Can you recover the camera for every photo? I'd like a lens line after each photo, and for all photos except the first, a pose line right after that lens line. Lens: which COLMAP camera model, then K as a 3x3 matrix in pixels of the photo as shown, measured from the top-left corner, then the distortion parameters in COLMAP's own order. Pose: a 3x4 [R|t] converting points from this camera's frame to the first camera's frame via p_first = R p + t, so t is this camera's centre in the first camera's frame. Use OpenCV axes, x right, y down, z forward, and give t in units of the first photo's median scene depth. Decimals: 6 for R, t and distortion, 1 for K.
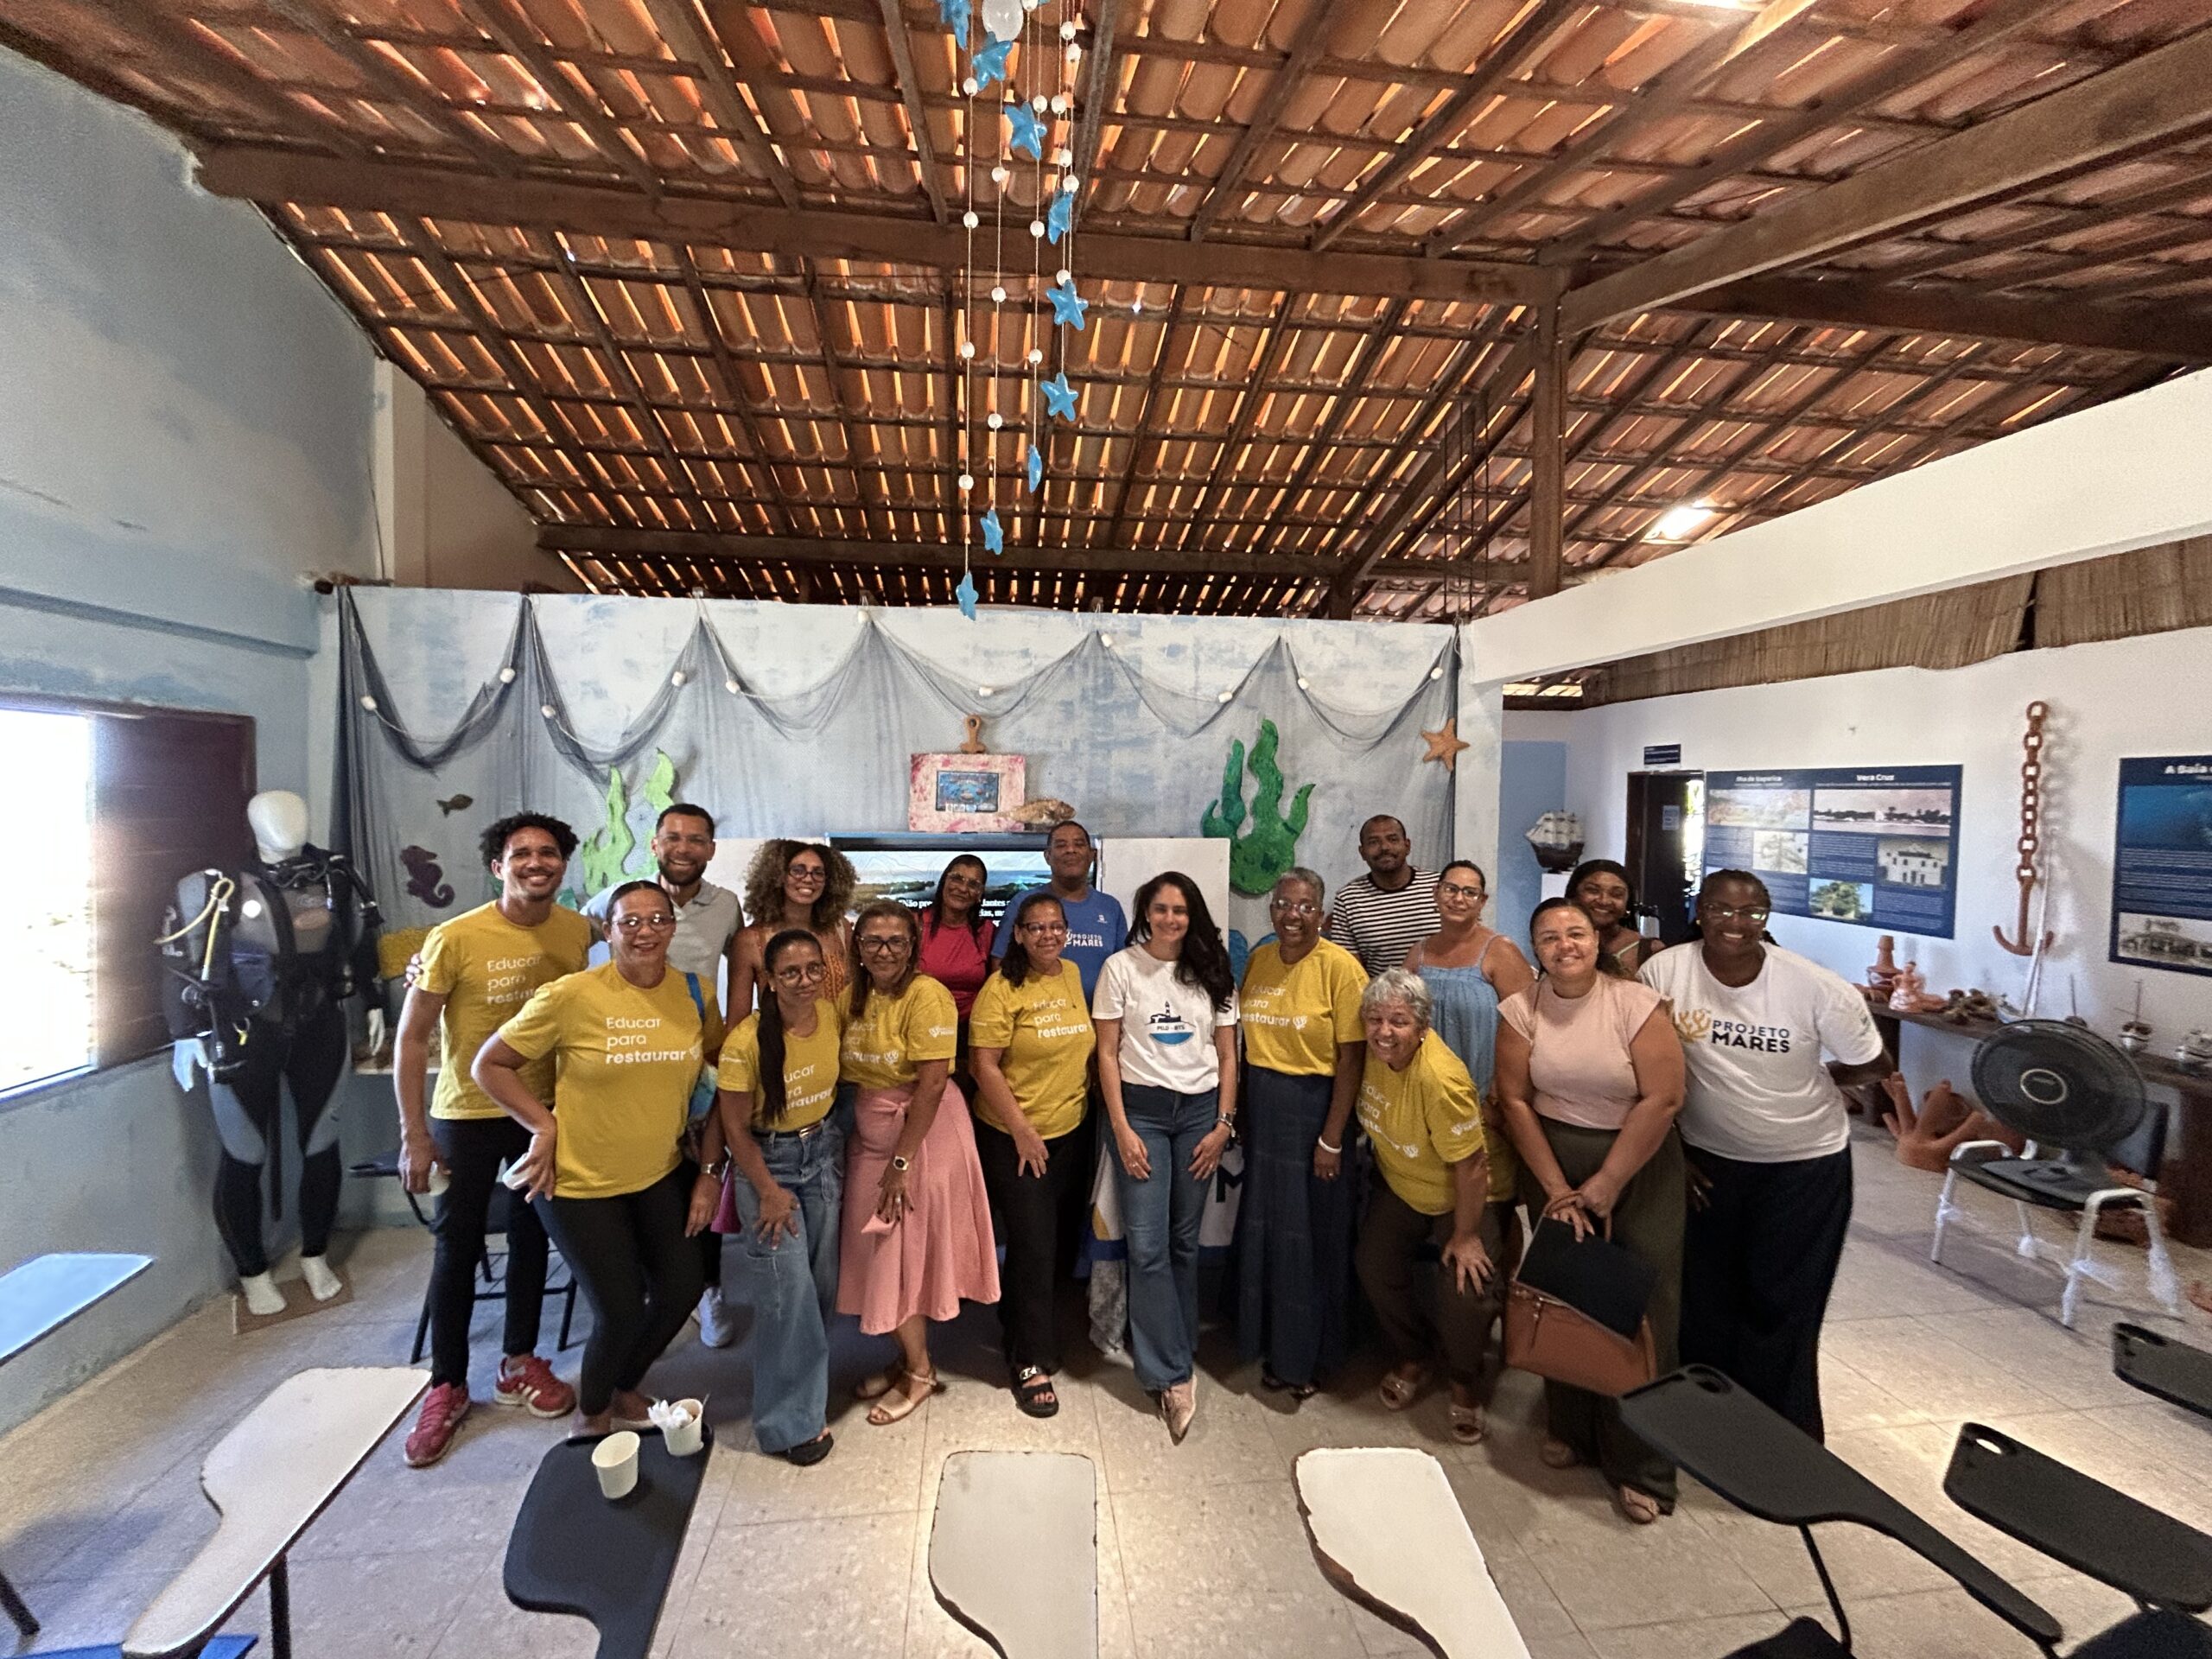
lens RADIAL K [[884.2, 0, 1099.0], [0, 884.2, 831.6], [0, 0, 1]] dist [-0.002114, 0.001020]
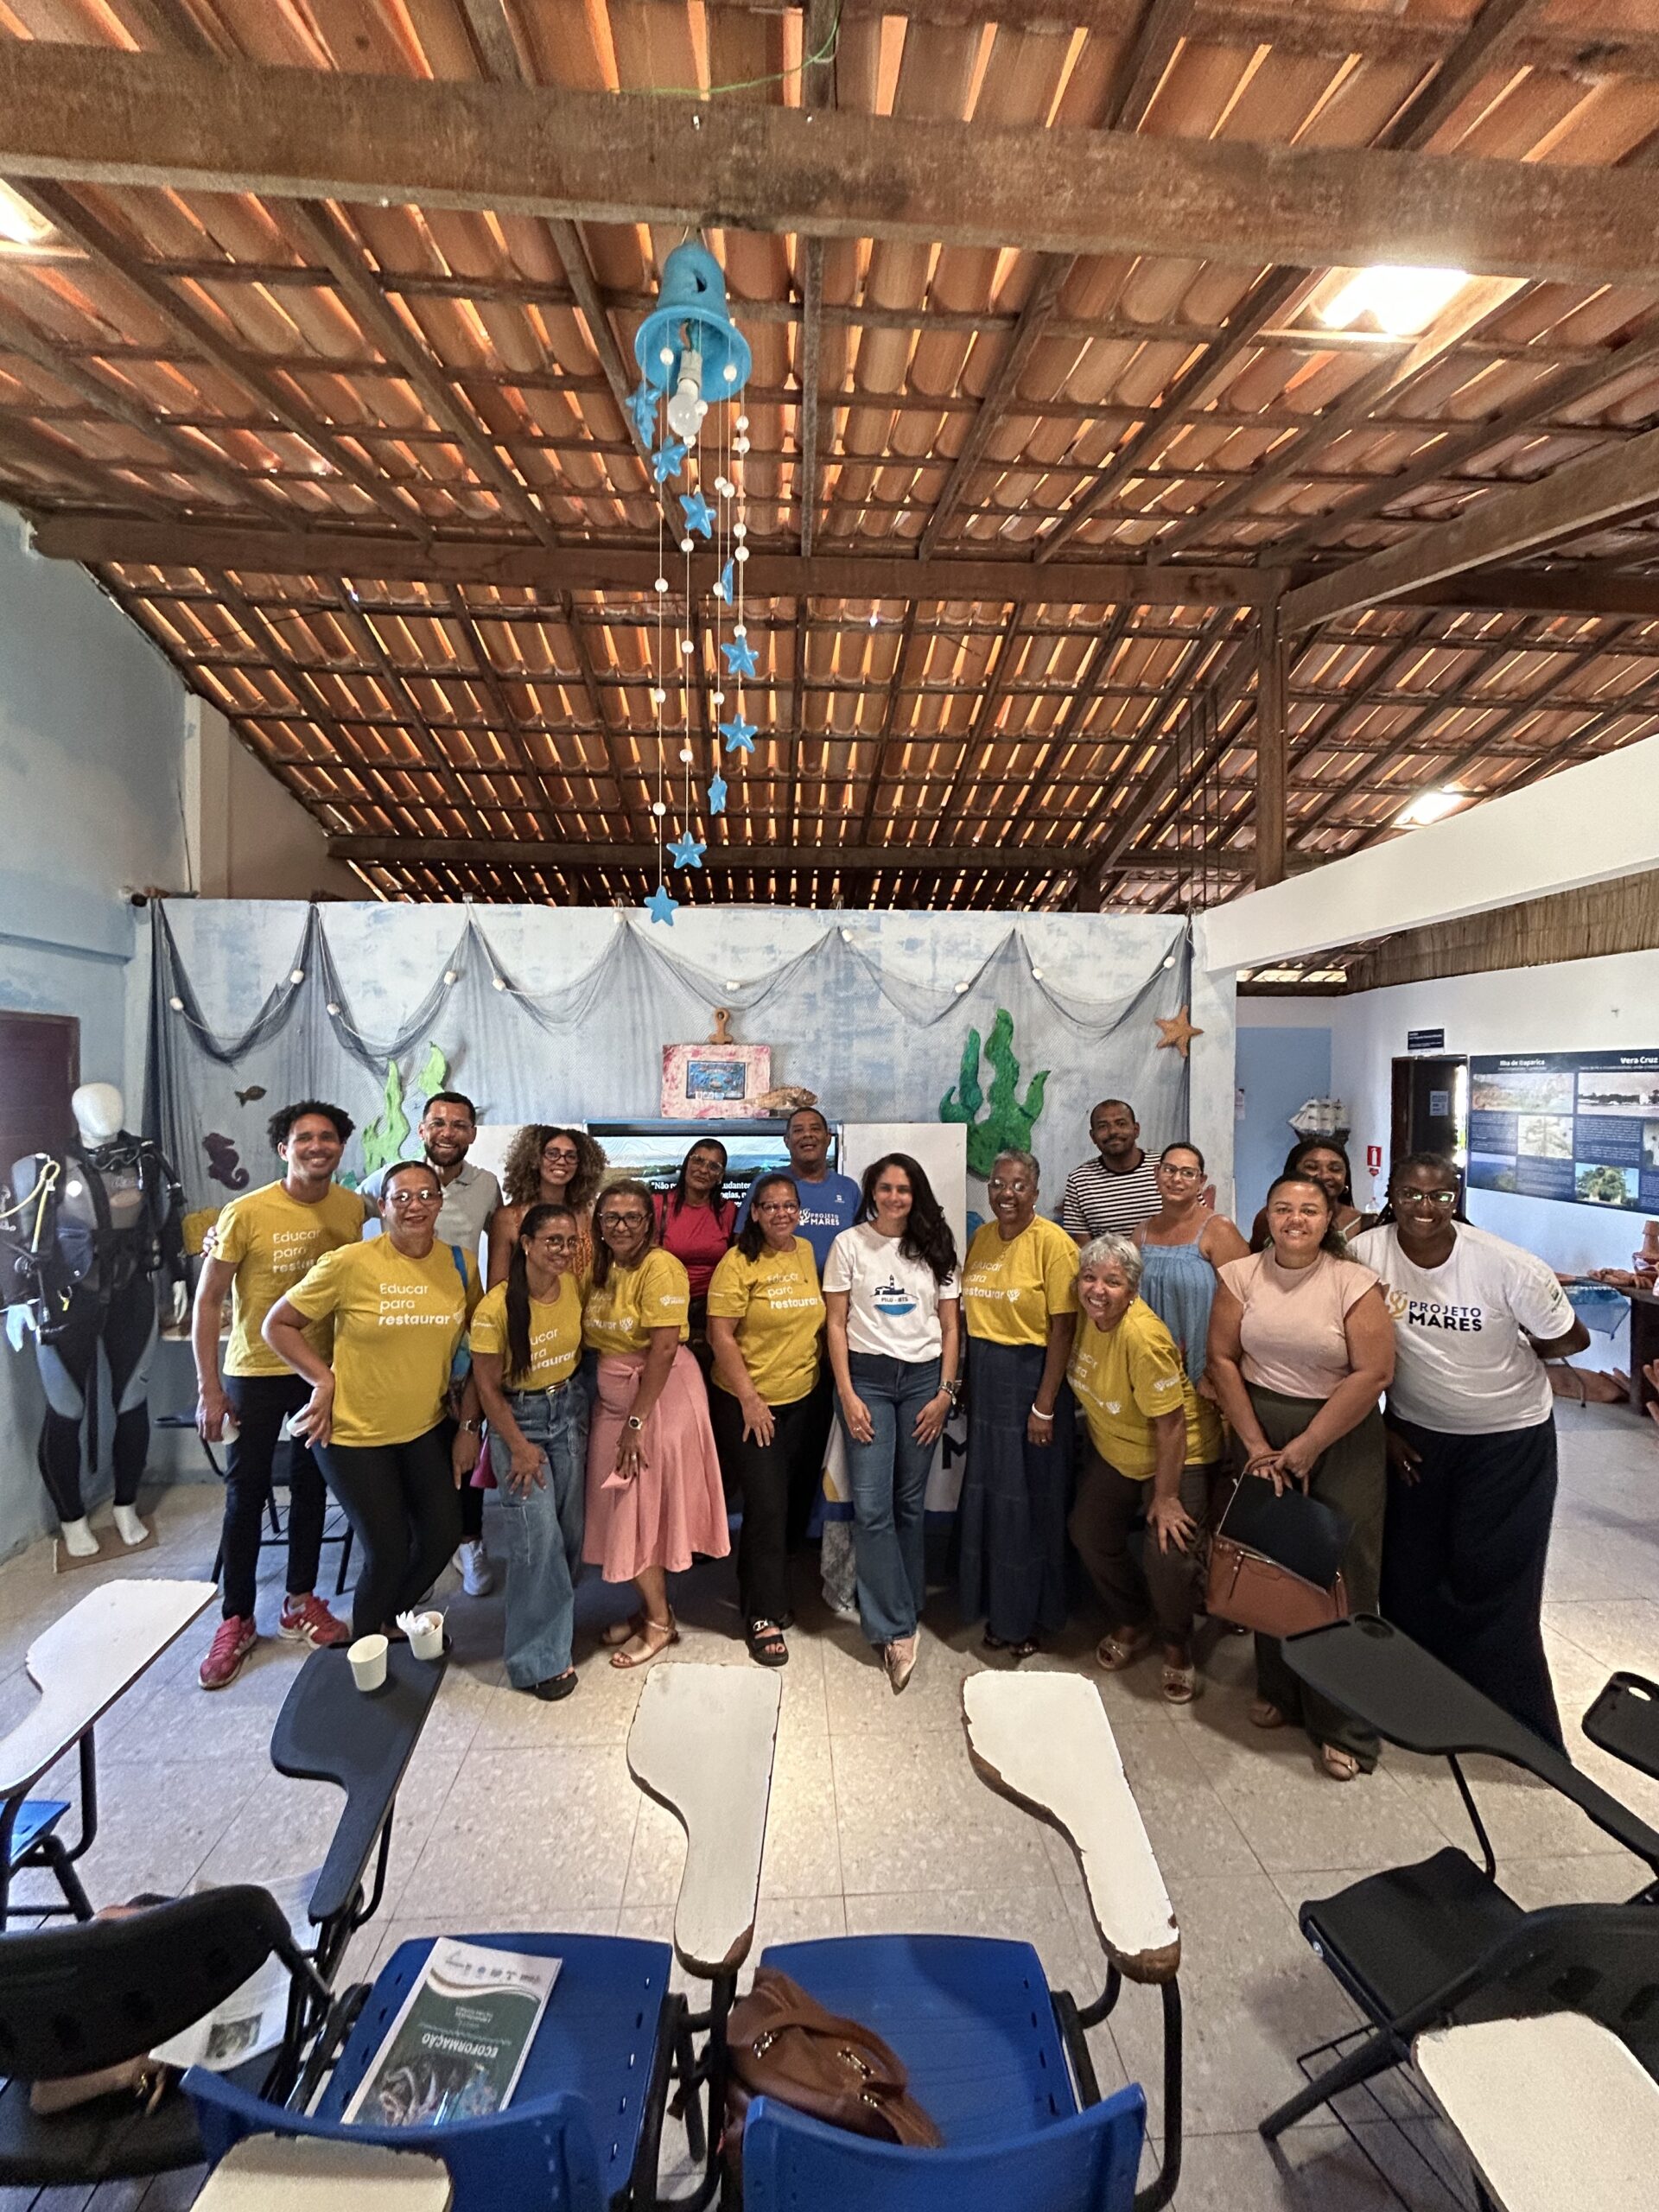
lens RADIAL K [[884.2, 0, 826.5], [0, 884.2, 1107.0], [0, 0, 1]] dist [-0.002114, 0.001020]
pose [[0.998226, -0.005747, -0.059266, 0.048459], [0.004685, 0.999826, -0.018051, 0.006611], [0.059359, 0.017742, 0.998079, -0.050355]]
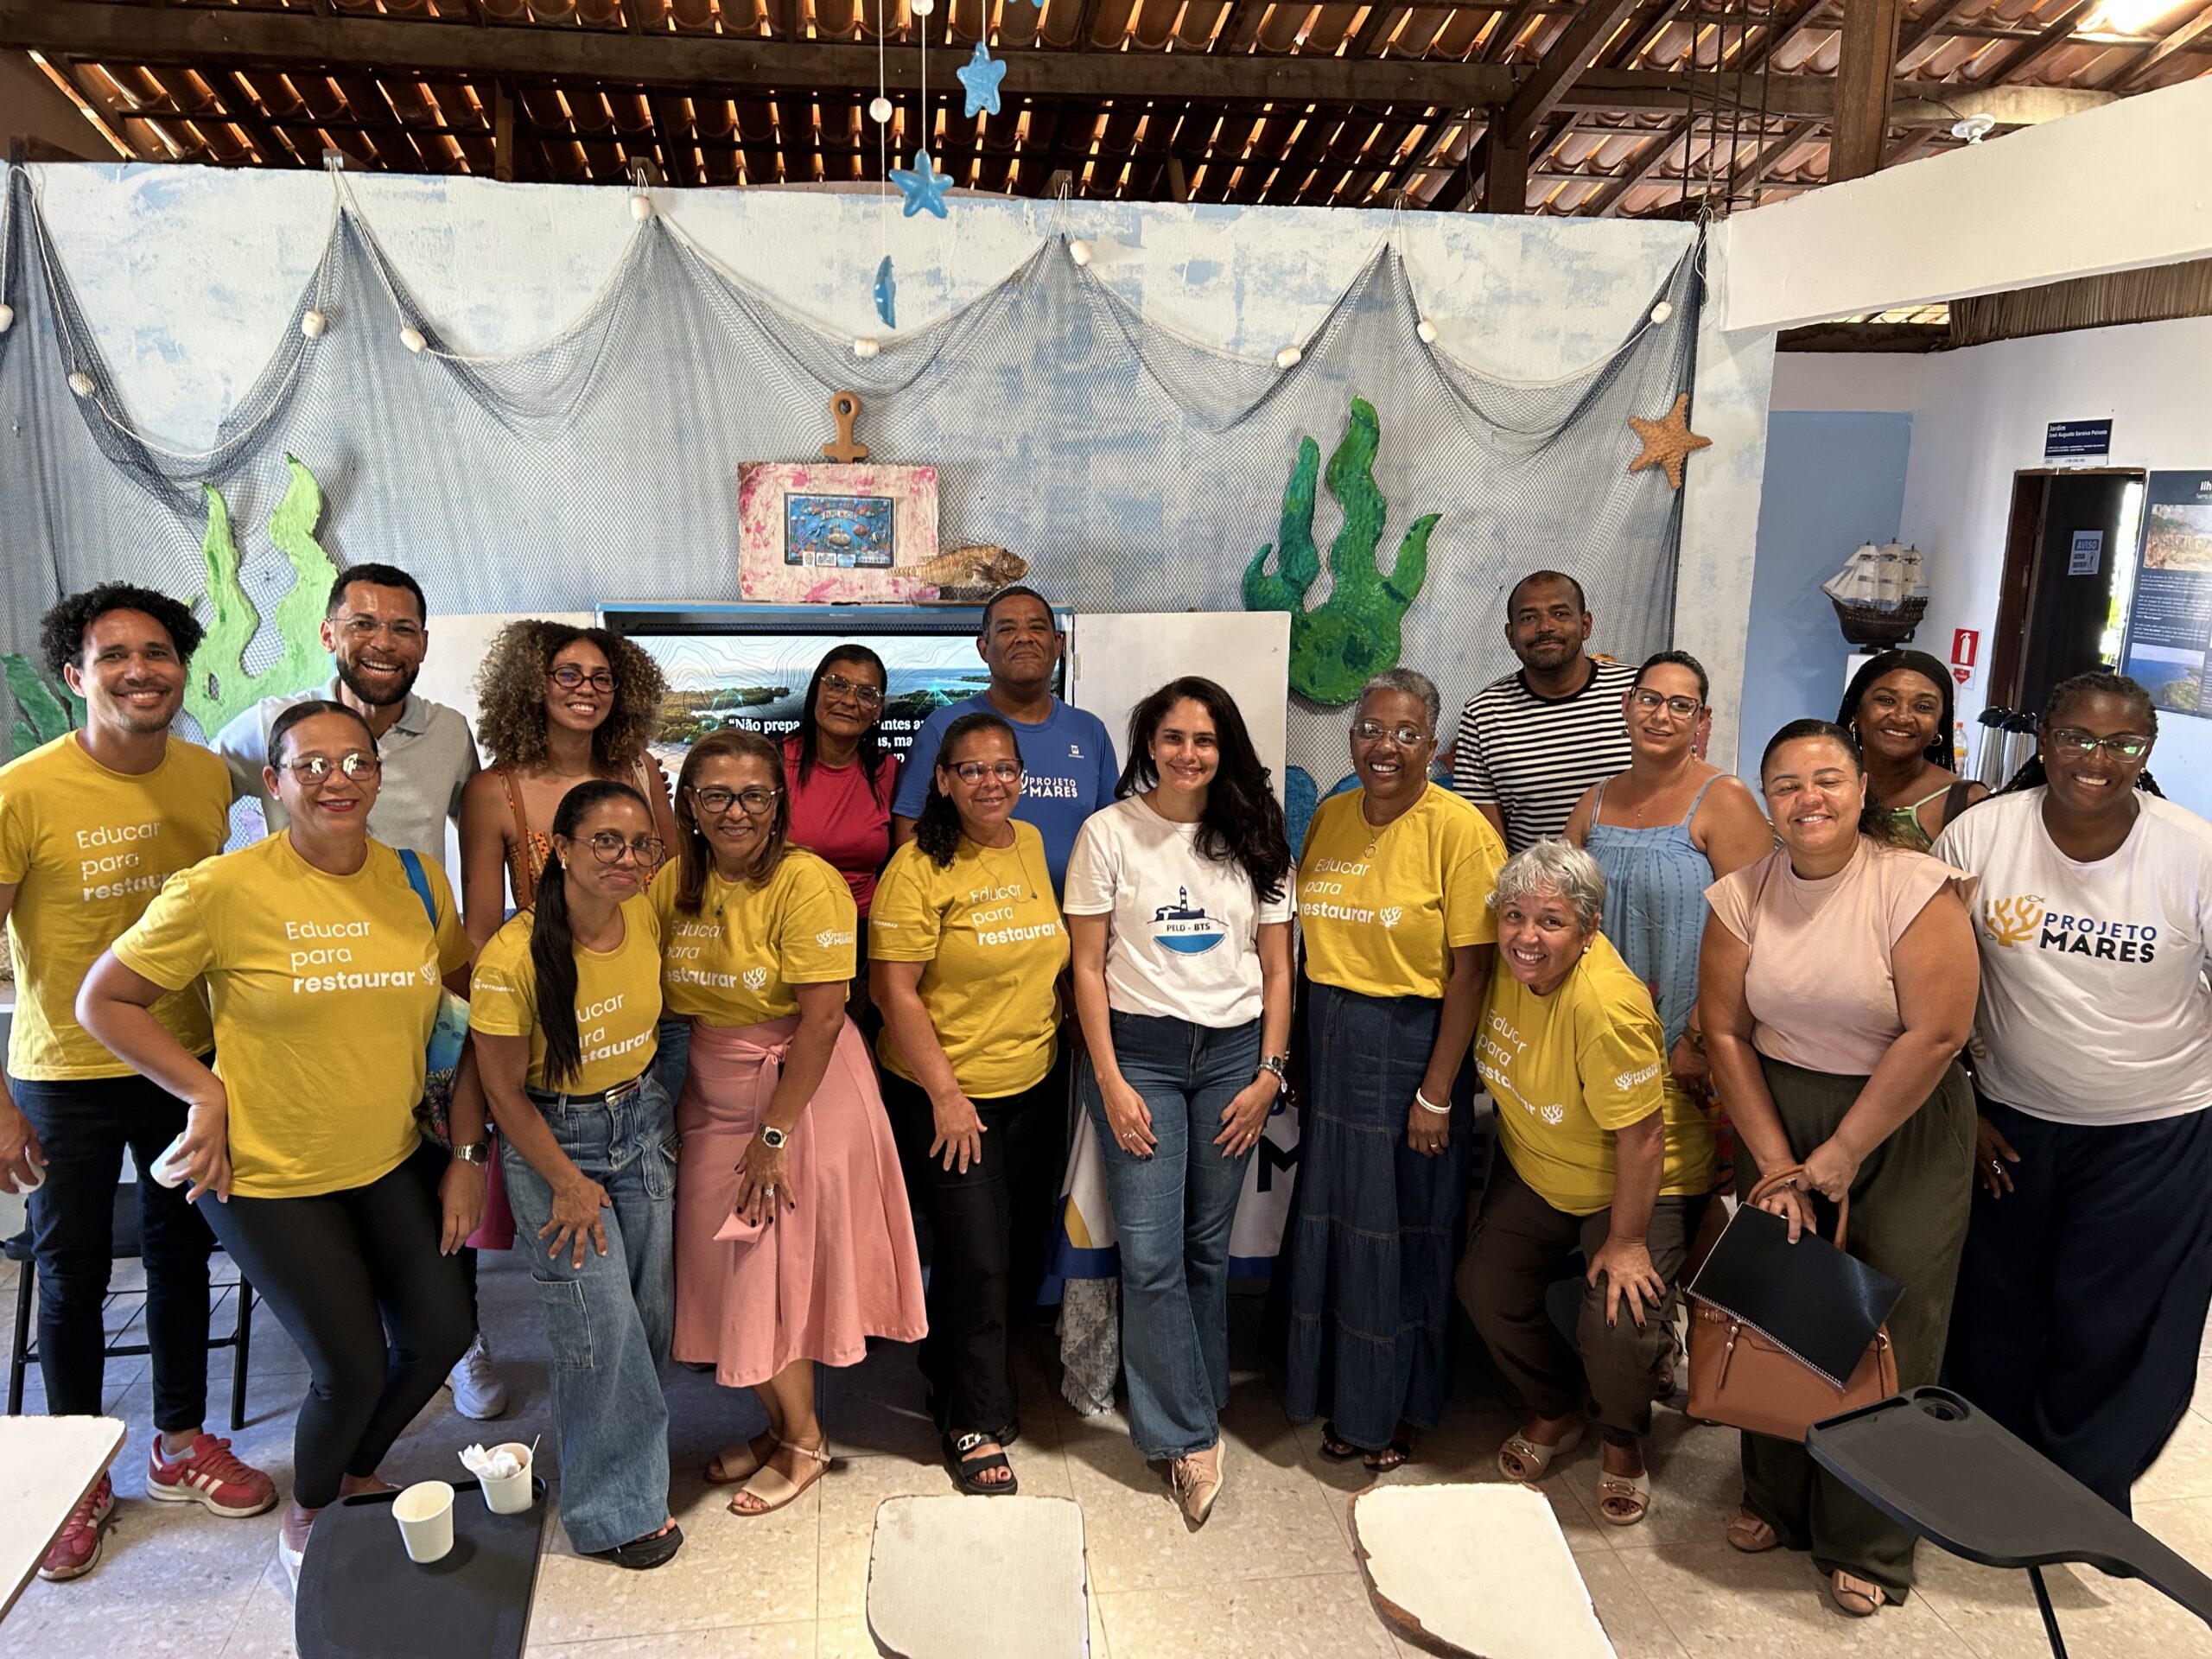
lens RADIAL K [[1642.3, 0, 1098.0], [0, 1642.3, 859.8], [0, 0, 1]] dist [0.043821, -0.043666]
pose [[0.999664, -0.007454, 0.024830, -0.008724], [0.002977, 0.984448, 0.175649, -0.023146], [-0.025753, -0.175516, 0.984140, -0.104052]]
